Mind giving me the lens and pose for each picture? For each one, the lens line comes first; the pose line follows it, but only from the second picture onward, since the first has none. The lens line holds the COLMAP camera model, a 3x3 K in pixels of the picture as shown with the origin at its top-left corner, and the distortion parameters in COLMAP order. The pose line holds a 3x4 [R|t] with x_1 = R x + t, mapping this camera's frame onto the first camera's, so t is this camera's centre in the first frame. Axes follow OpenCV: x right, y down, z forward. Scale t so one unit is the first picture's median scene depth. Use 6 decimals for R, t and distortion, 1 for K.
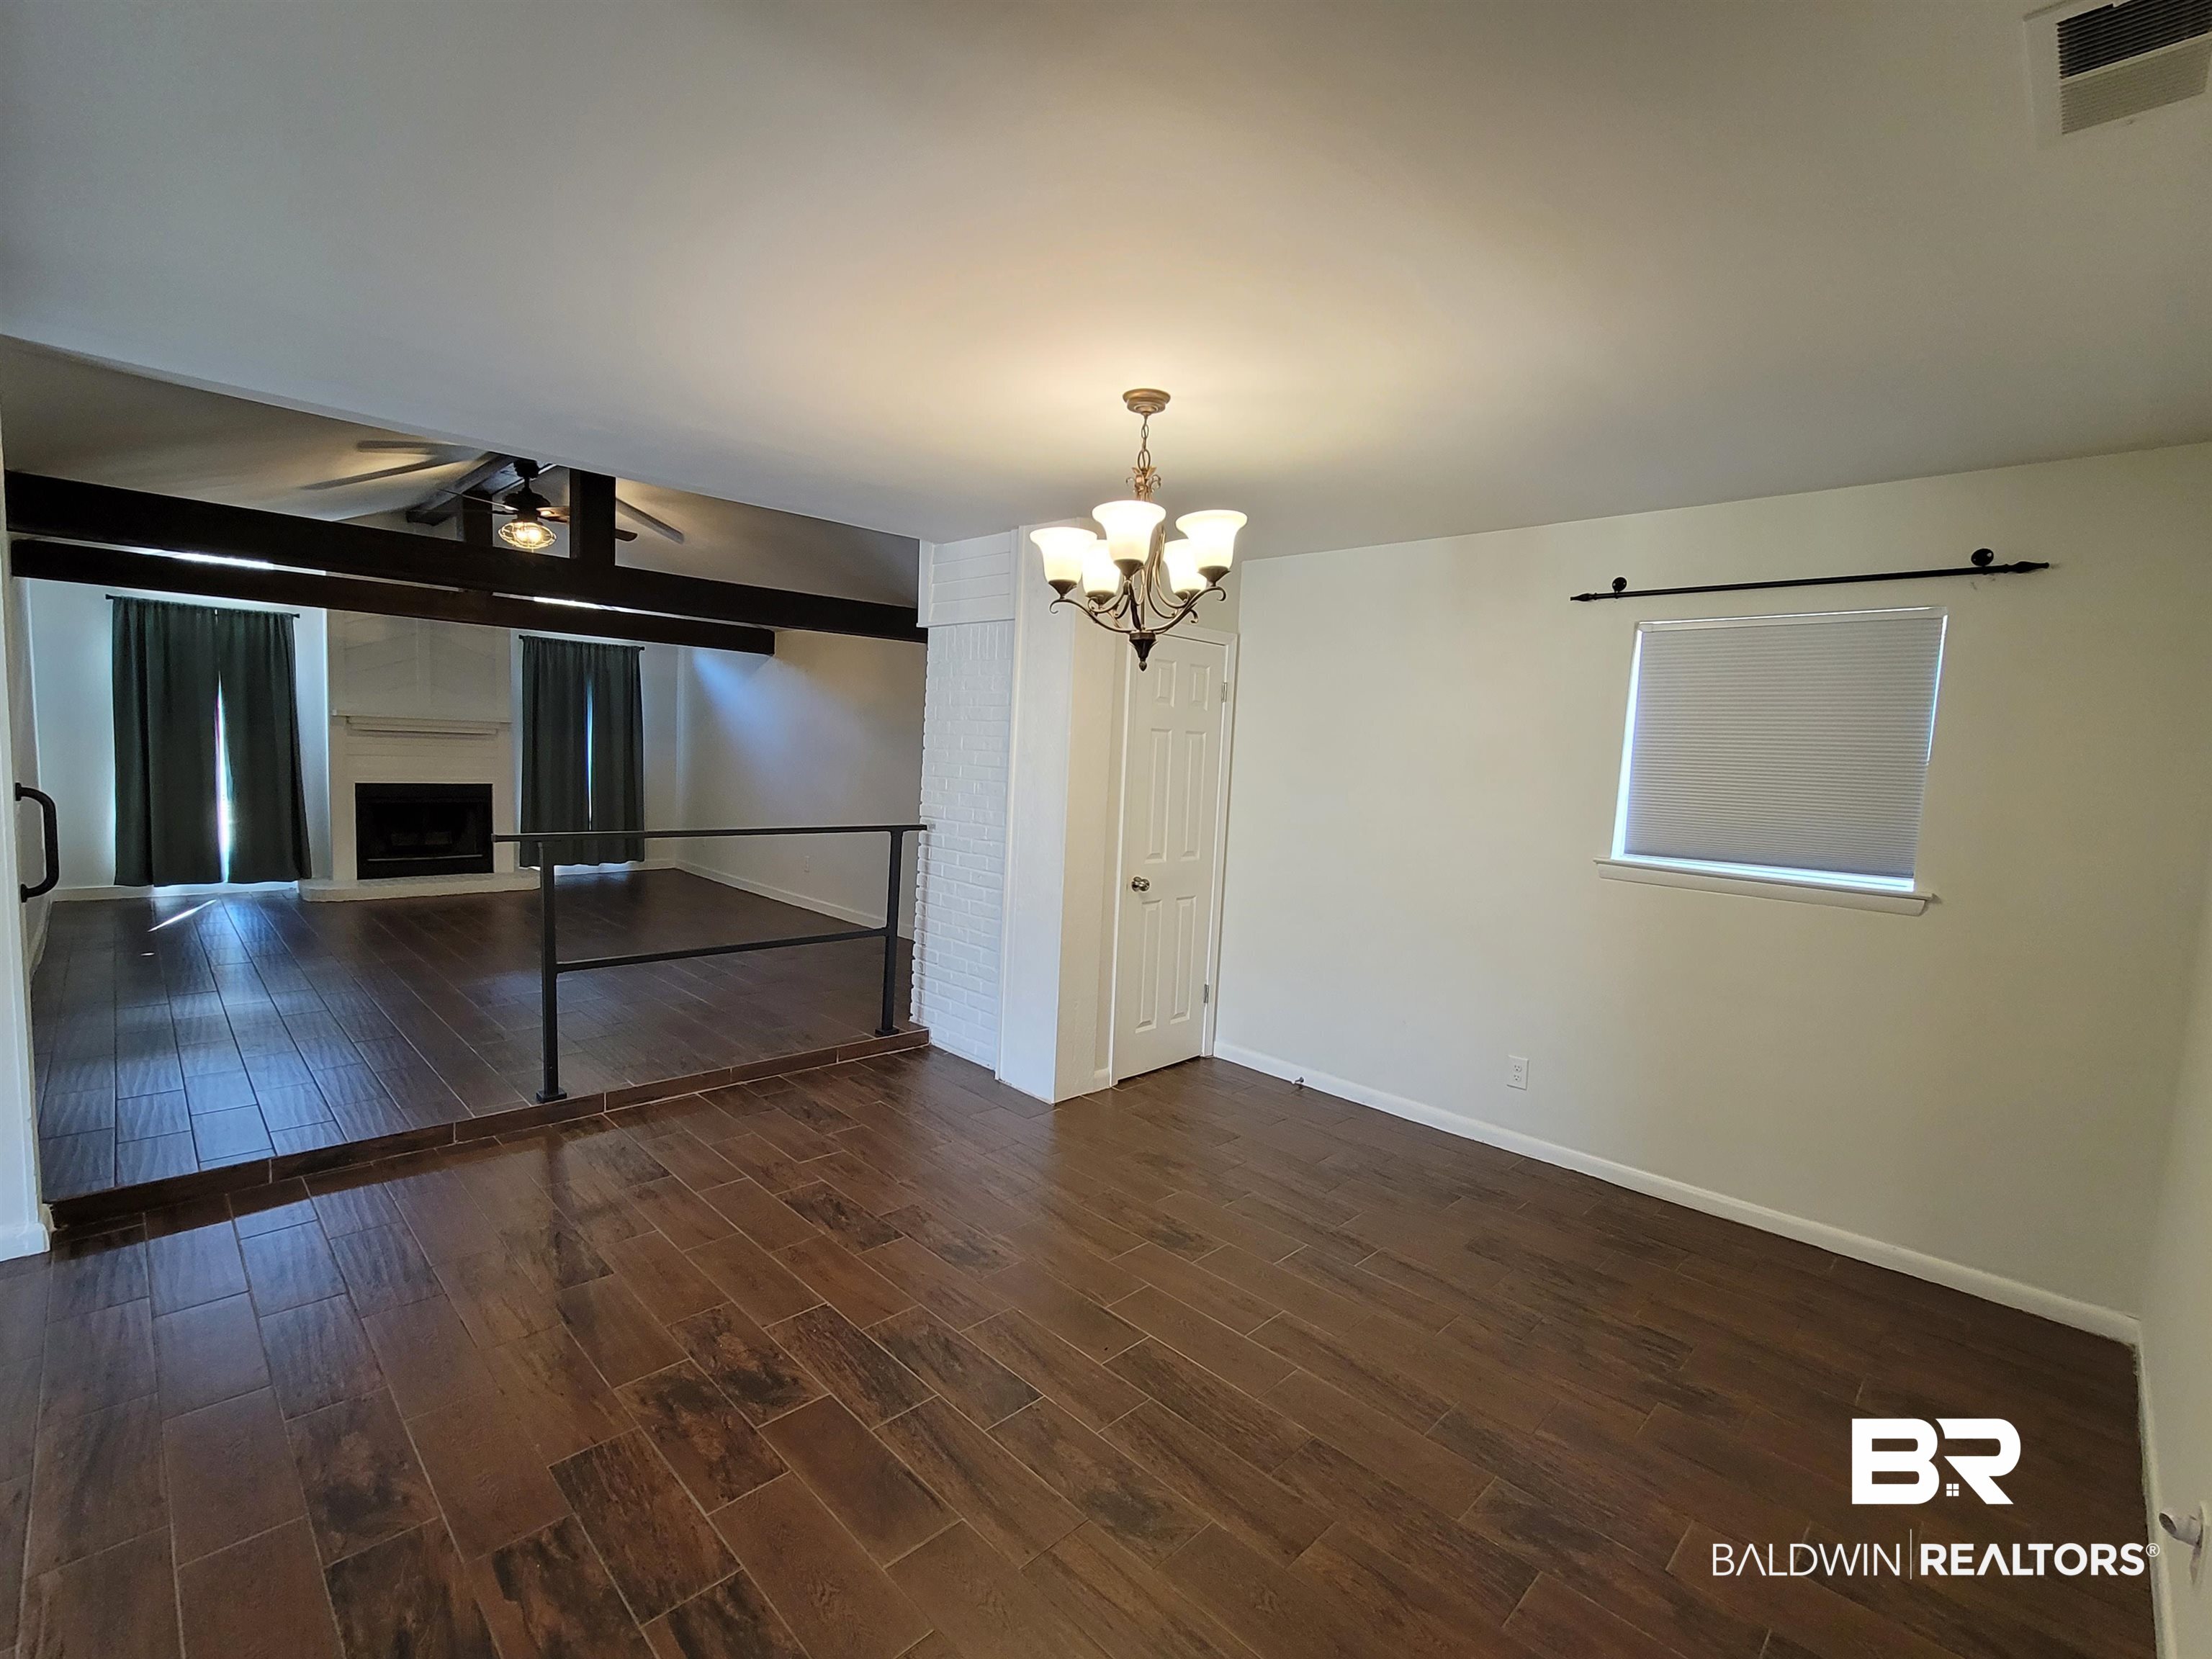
lens RADIAL K [[994.5, 0, 1103.3], [0, 994.5, 838.1], [0, 0, 1]] dist [0.002284, -0.000123]
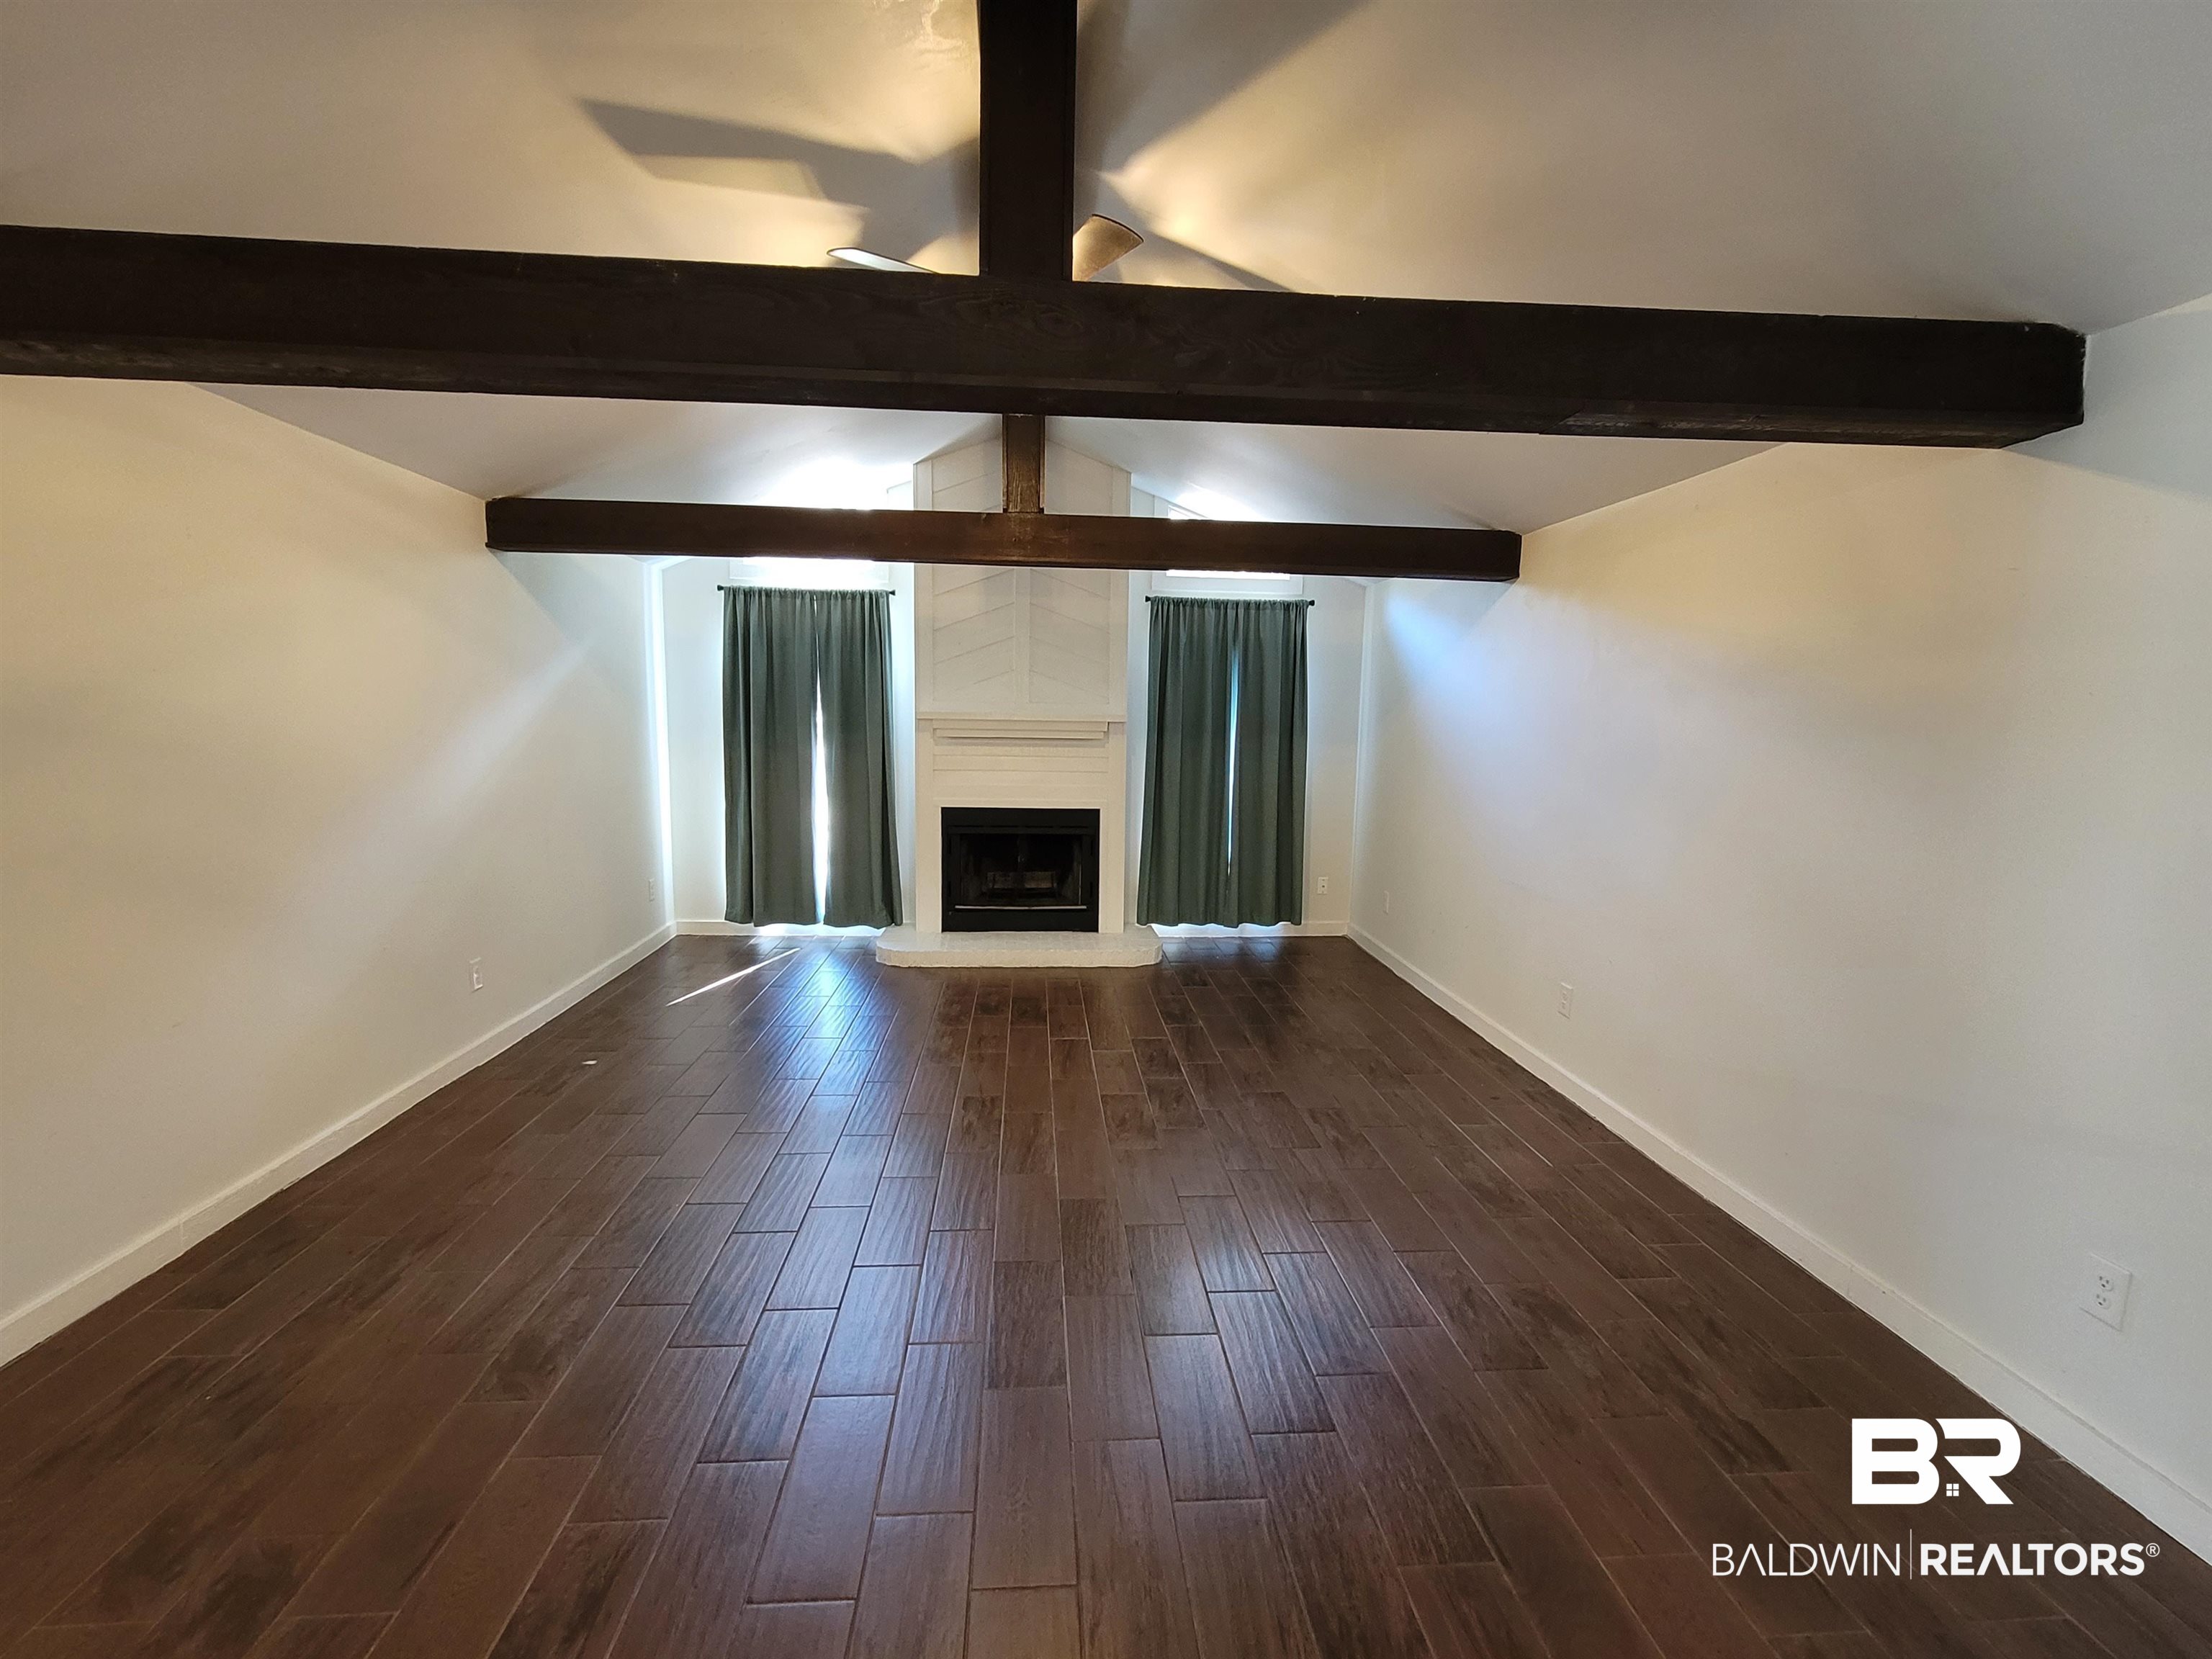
lens RADIAL K [[994.5, 0, 1097.2], [0, 994.5, 832.8], [0, 0, 1]] dist [0.002284, -0.000123]
pose [[0.759931, 0.036970, -0.648952, -0.155987], [-0.044624, 0.998993, 0.004656, -0.040818], [0.648470, 0.025420, 0.760815, 0.465148]]
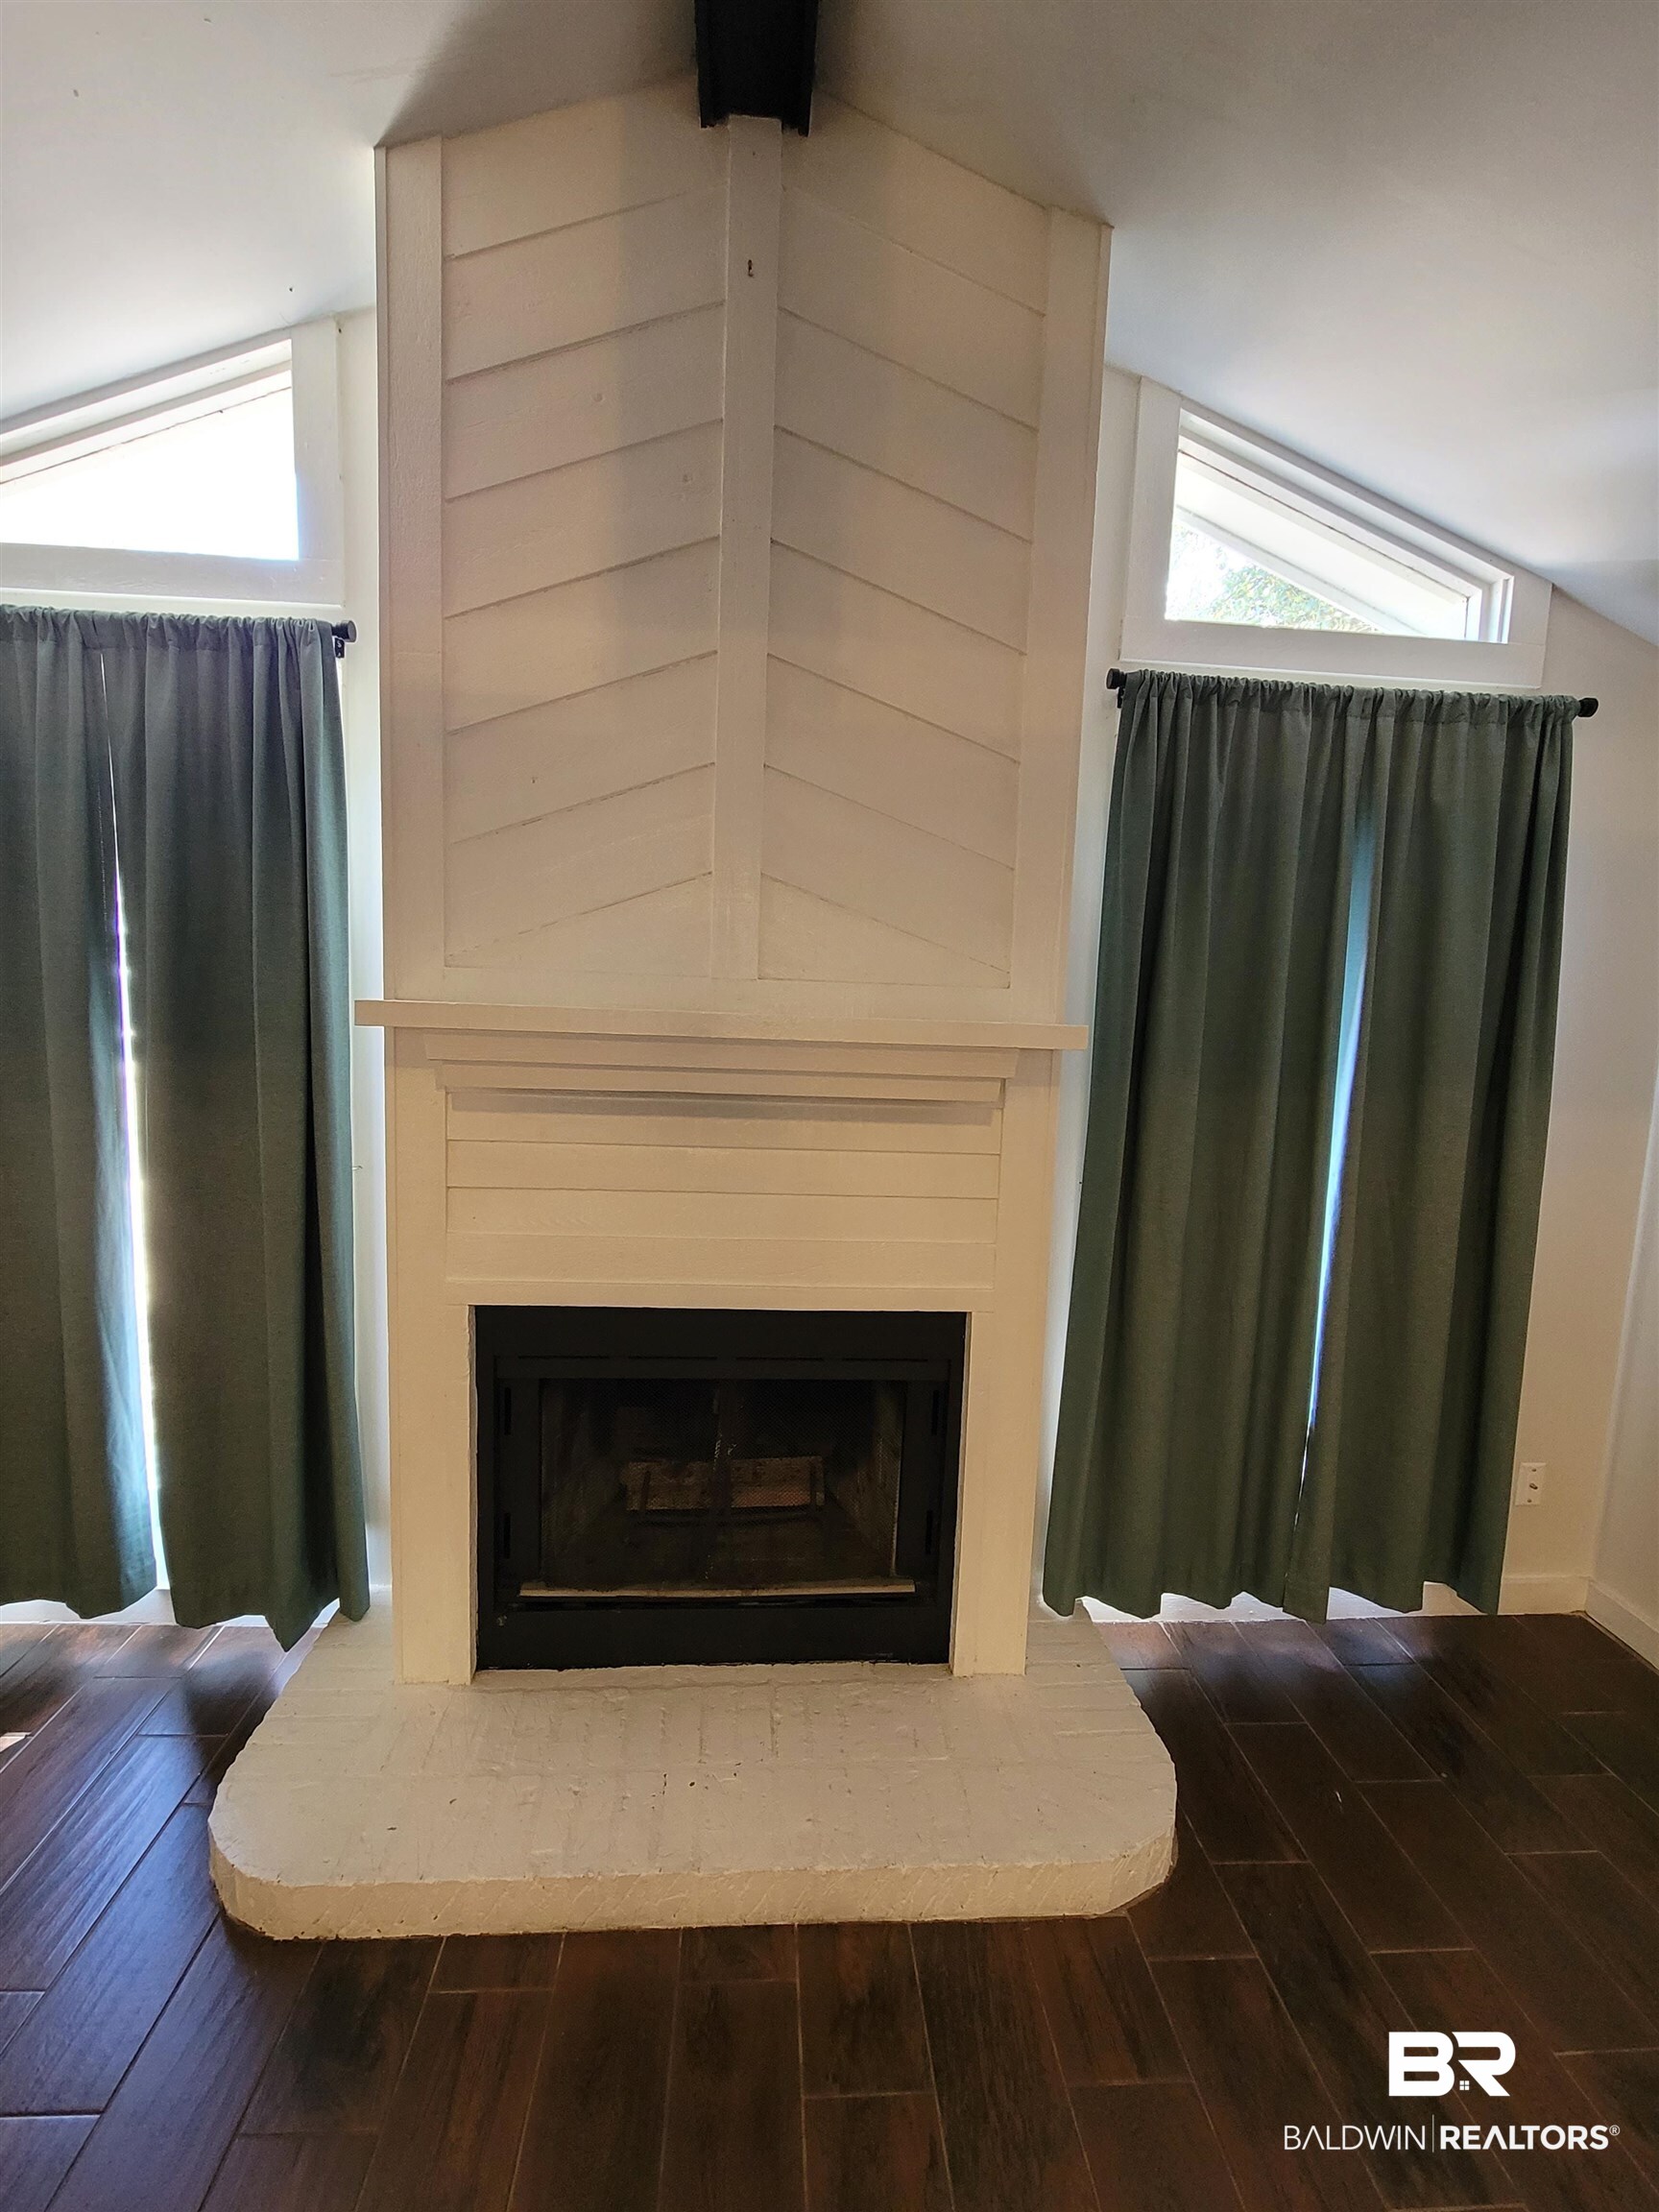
lens RADIAL K [[994.5, 0, 815.2], [0, 994.5, 1096.9], [0, 0, 1]] dist [0.002284, -0.000123]
pose [[0.740595, 0.051613, -0.669967, -0.494512], [-0.068545, 0.997647, 0.001085, -0.102963], [0.668446, 0.045119, 0.742391, 0.813757]]
